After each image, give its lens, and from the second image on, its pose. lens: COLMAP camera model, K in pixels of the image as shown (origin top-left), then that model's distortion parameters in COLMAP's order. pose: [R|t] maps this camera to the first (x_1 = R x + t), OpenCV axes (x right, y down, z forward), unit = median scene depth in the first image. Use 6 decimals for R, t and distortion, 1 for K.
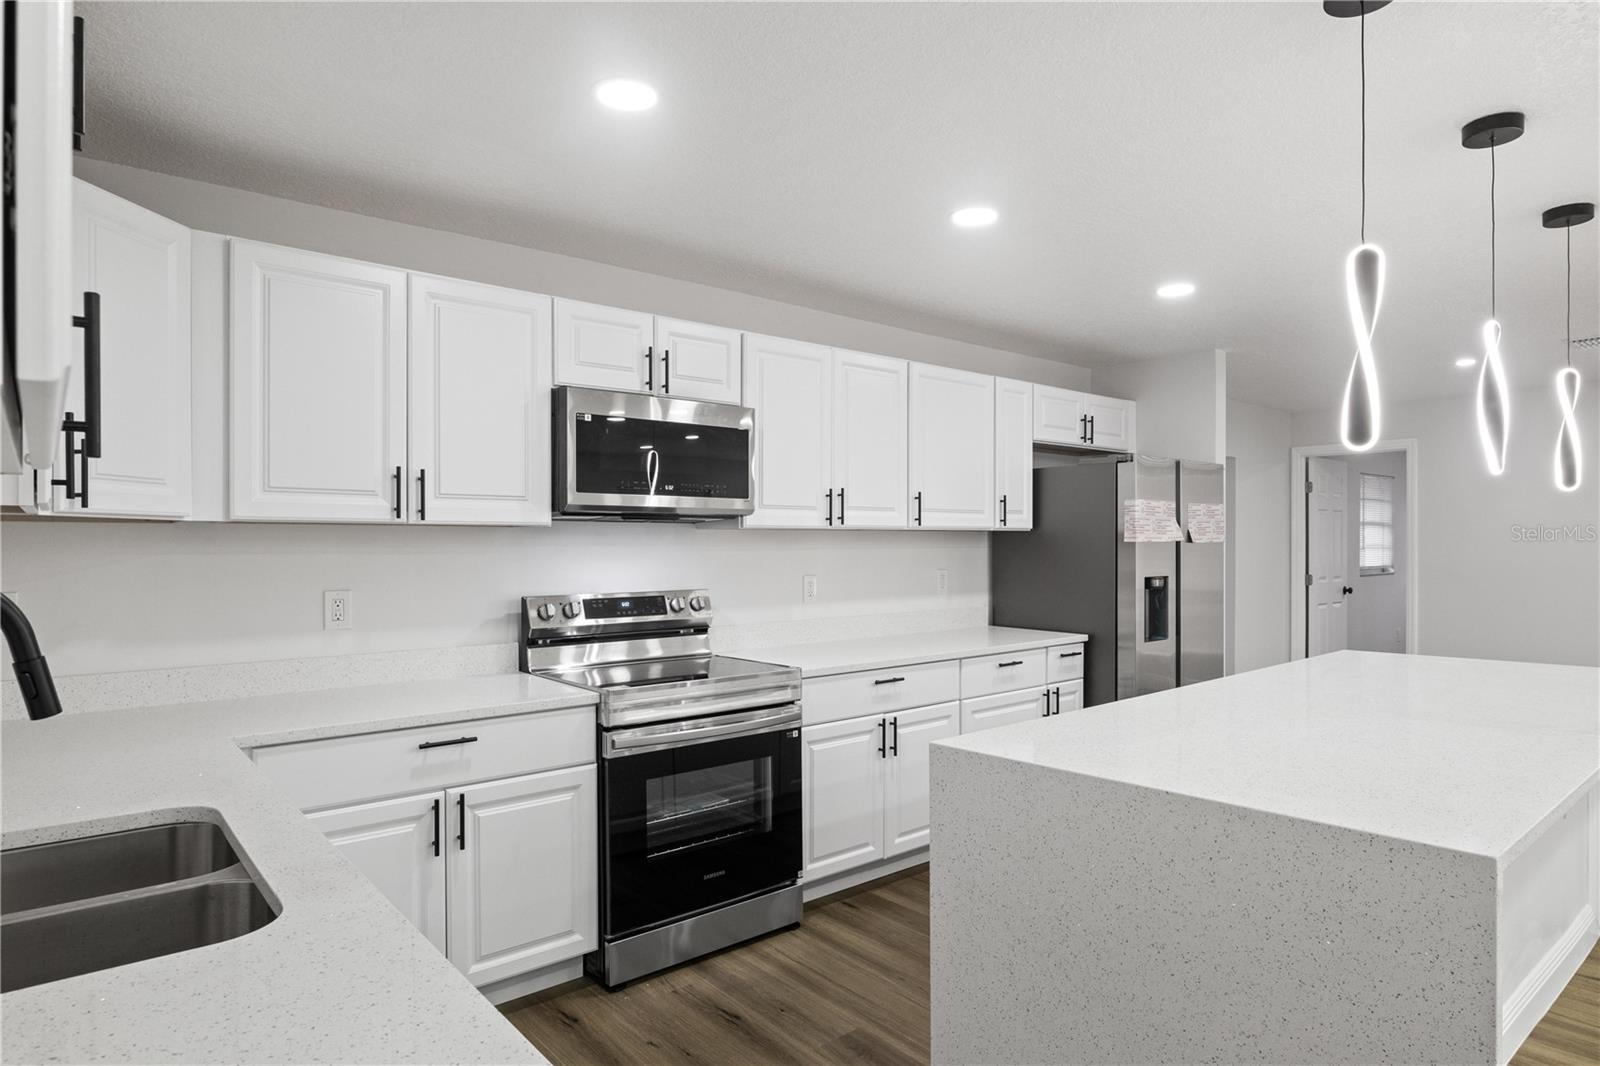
lens RADIAL K [[907.4, 0, 817.7], [0, 907.4, 559.0], [0, 0, 1]] dist [-0.006532, -0.000131]
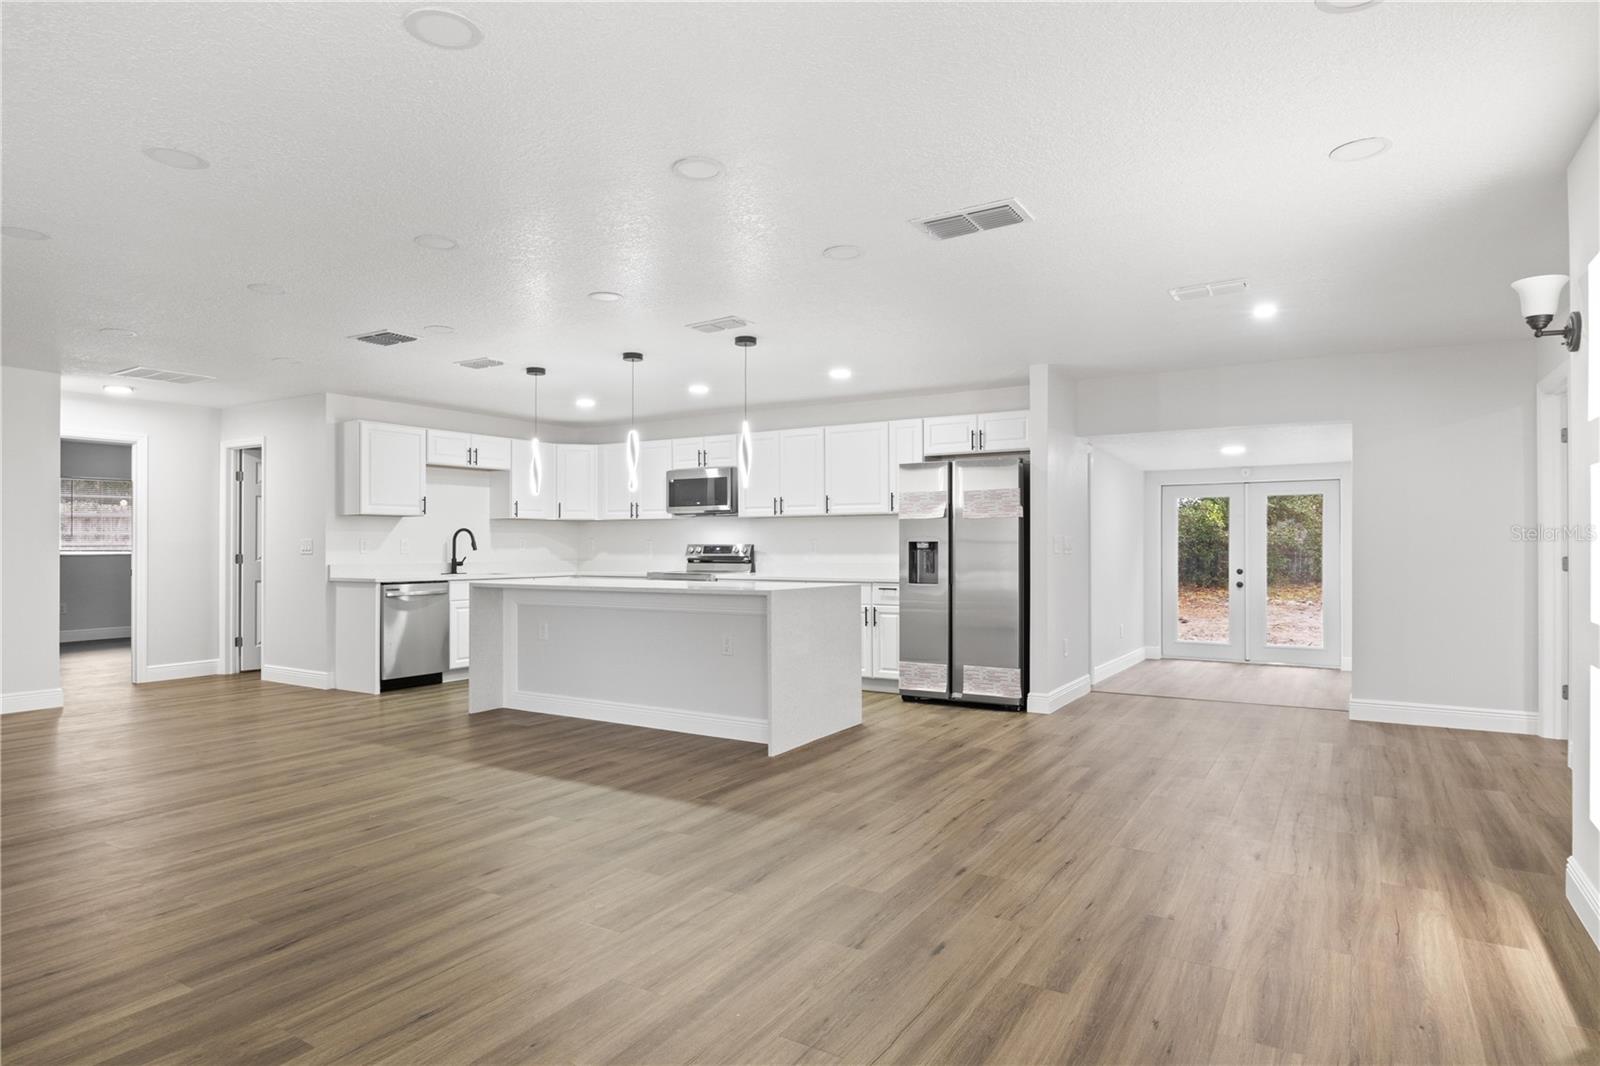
lens RADIAL K [[907.4, 0, 801.5], [0, 907.4, 534.5], [0, 0, 1]] dist [-0.006532, -0.000131]
pose [[0.296440, -0.005848, -0.955034, 2.069530], [-0.013575, 0.999854, -0.010337, 0.030220], [0.954955, 0.016029, 0.296317, 0.427613]]
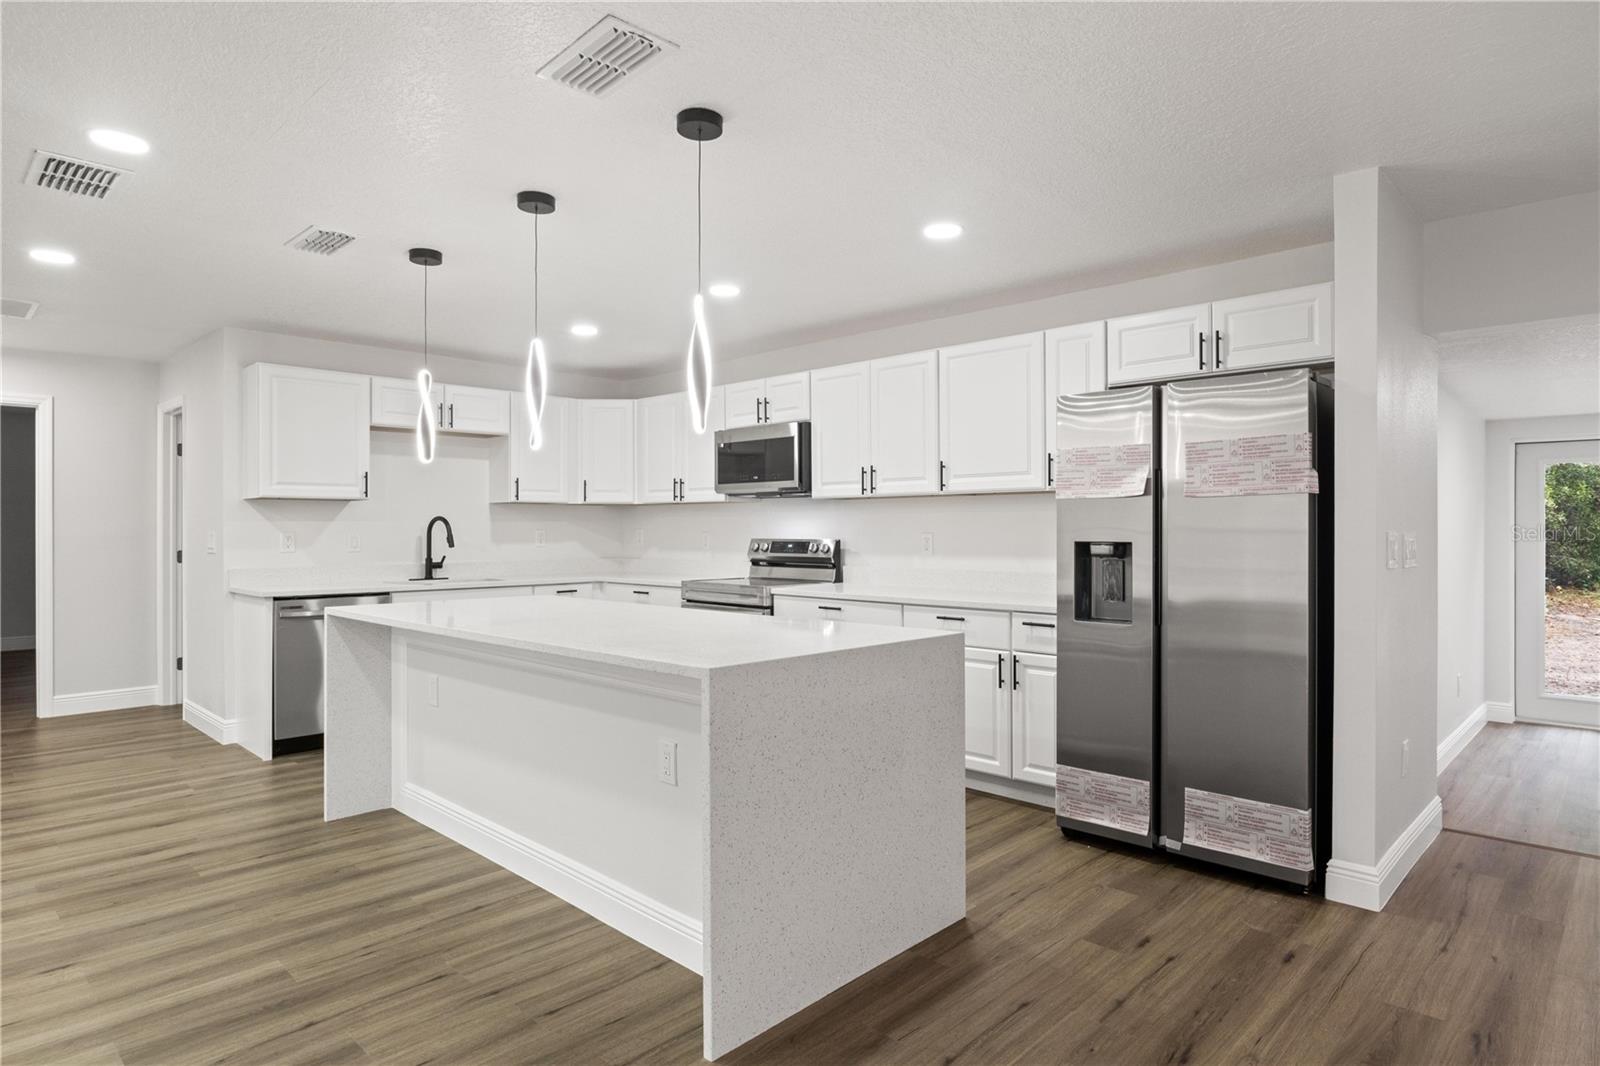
lens RADIAL K [[907.4, 0, 796.6], [0, 907.4, 528.7], [0, 0, 1]] dist [-0.006532, -0.000131]
pose [[0.086224, 0.005879, -0.996258, 1.349365], [-0.013255, 0.999901, 0.004753, 0.008993], [0.996188, 0.012796, 0.086294, 0.785442]]
